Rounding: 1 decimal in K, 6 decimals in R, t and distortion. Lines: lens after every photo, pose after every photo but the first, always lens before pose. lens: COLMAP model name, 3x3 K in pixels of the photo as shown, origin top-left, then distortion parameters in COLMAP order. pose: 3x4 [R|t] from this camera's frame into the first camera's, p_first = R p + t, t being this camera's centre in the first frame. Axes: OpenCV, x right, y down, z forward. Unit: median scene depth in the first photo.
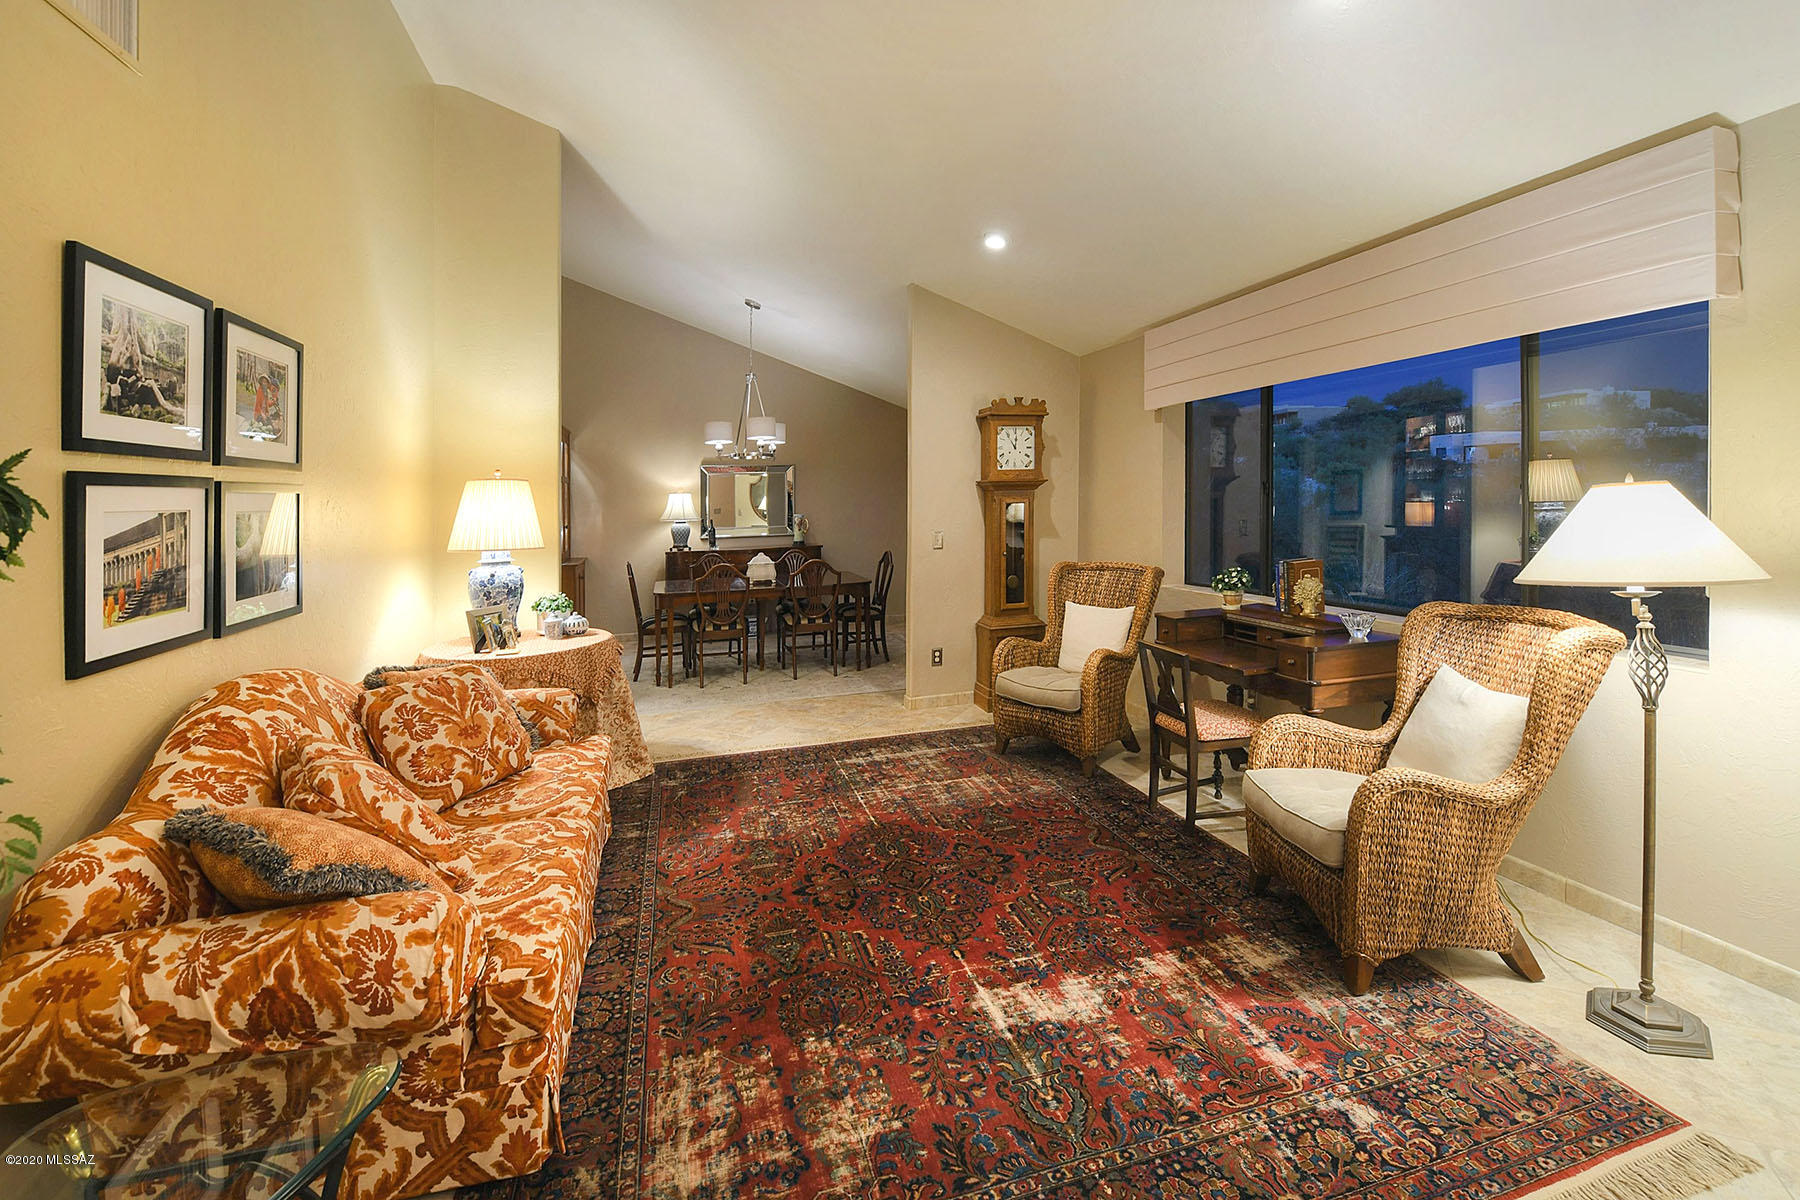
lens RADIAL K [[805.8, 0, 905.2], [0, 805.8, 491.4], [0, 0, 1]] dist [-0.019837, -0.001480]
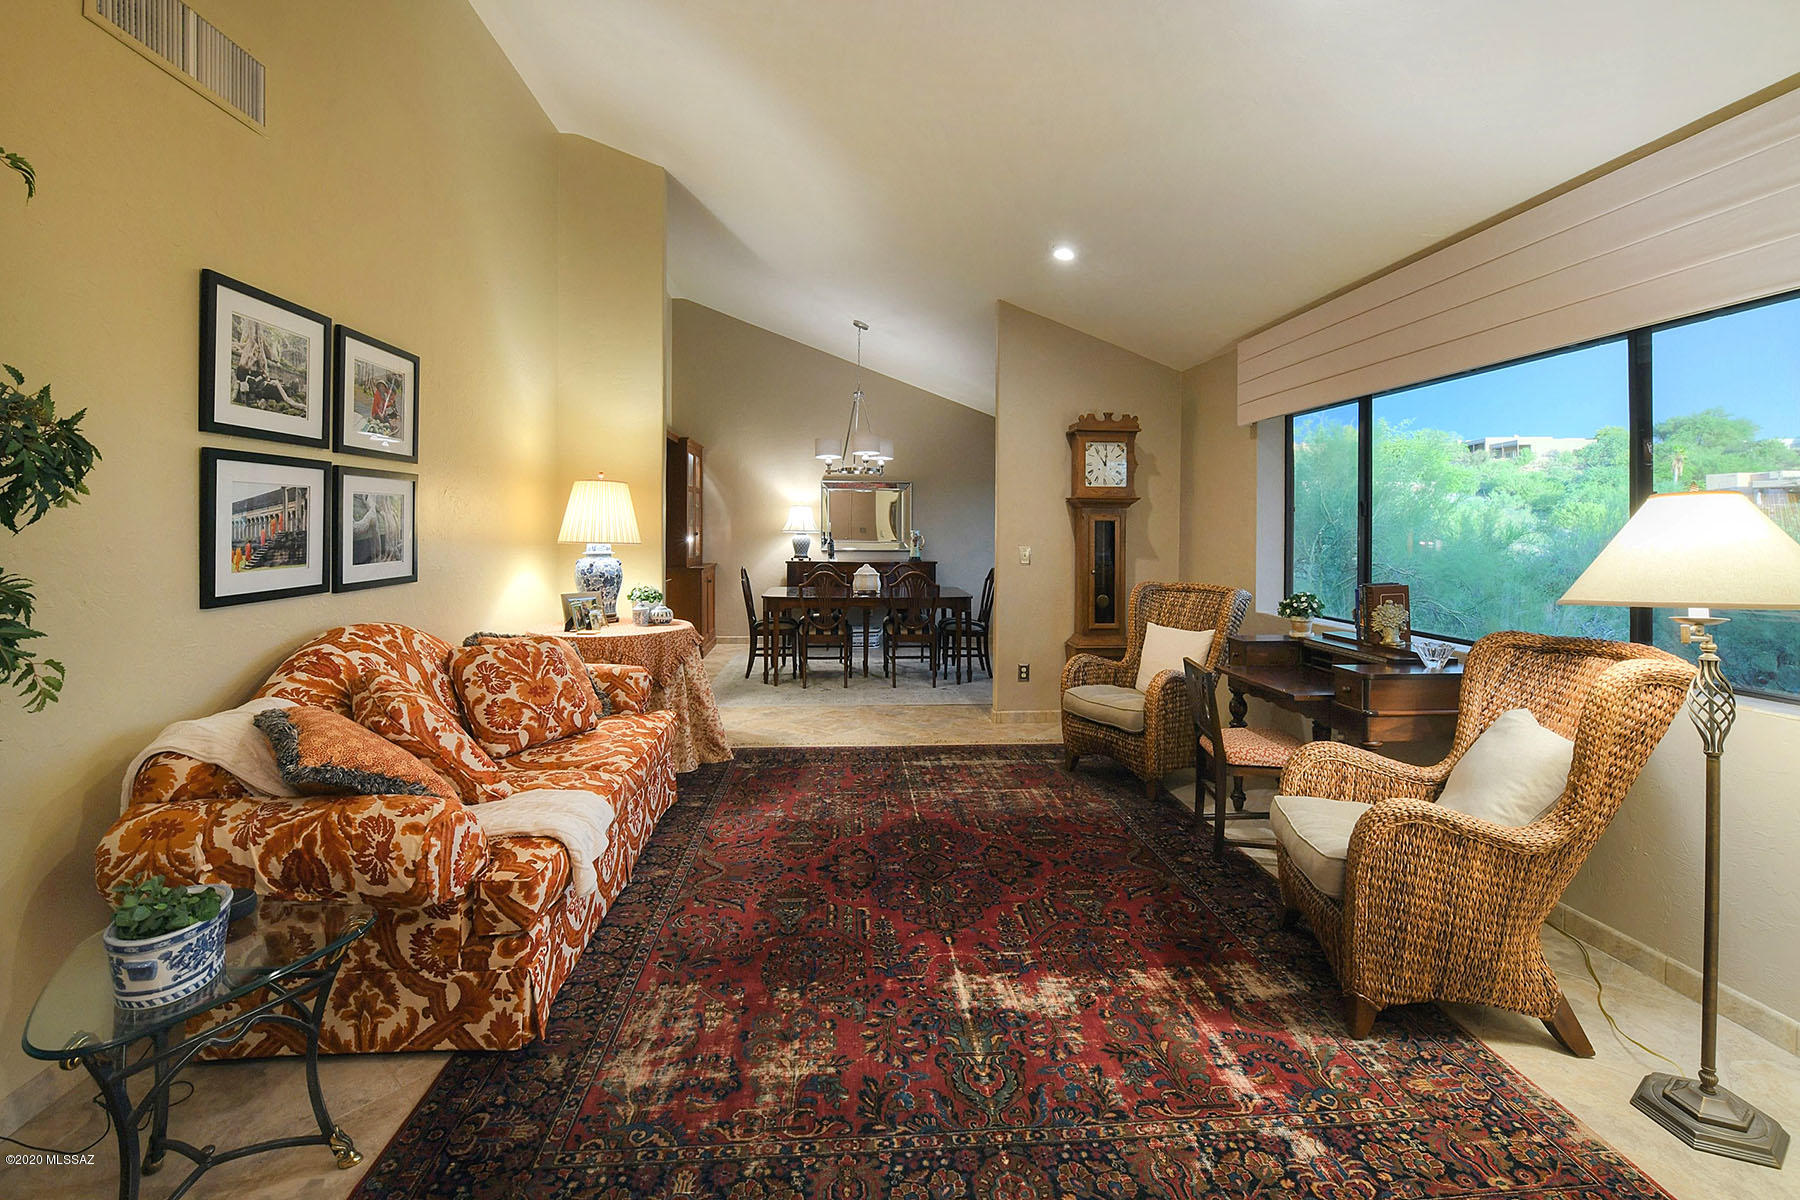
lens RADIAL K [[805.8, 0, 900.5], [0, 805.8, 519.7], [0, 0, 1]] dist [-0.019837, -0.001480]
pose [[0.977392, 0.028916, -0.209448, 0.229407], [-0.028620, 0.999580, 0.004444, 0.036671], [0.209489, 0.001651, 0.977810, -0.028427]]
